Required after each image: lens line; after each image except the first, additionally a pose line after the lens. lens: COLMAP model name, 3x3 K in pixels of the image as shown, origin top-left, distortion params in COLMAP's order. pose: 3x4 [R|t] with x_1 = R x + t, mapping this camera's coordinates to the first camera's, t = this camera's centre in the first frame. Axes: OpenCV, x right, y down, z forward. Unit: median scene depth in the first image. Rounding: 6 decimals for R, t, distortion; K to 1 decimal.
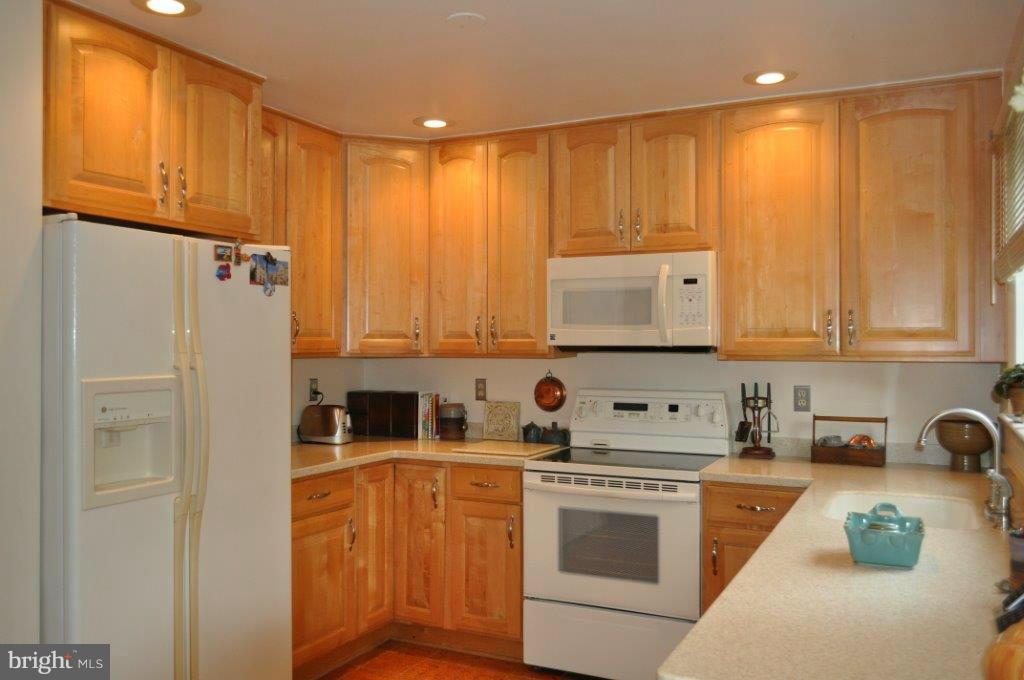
lens RADIAL K [[847.6, 0, 514.3], [0, 847.6, 338.7], [0, 0, 1]] dist [-0.020480, 0.000993]
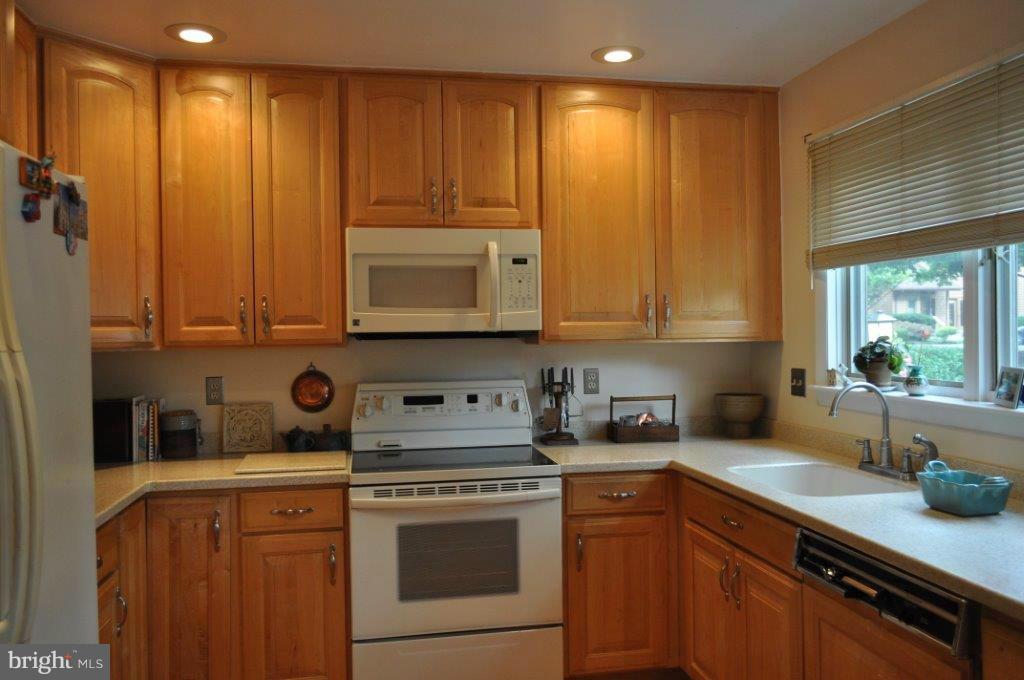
lens RADIAL K [[798.7, 0, 510.2], [0, 798.7, 339.9], [0, 0, 1]] dist [-0.013000, -0.010498]
pose [[0.803319, -0.018559, 0.595260, -0.309367], [0.010424, 0.999799, 0.017104, 0.003468], [-0.595458, -0.007535, 0.803351, 0.288290]]
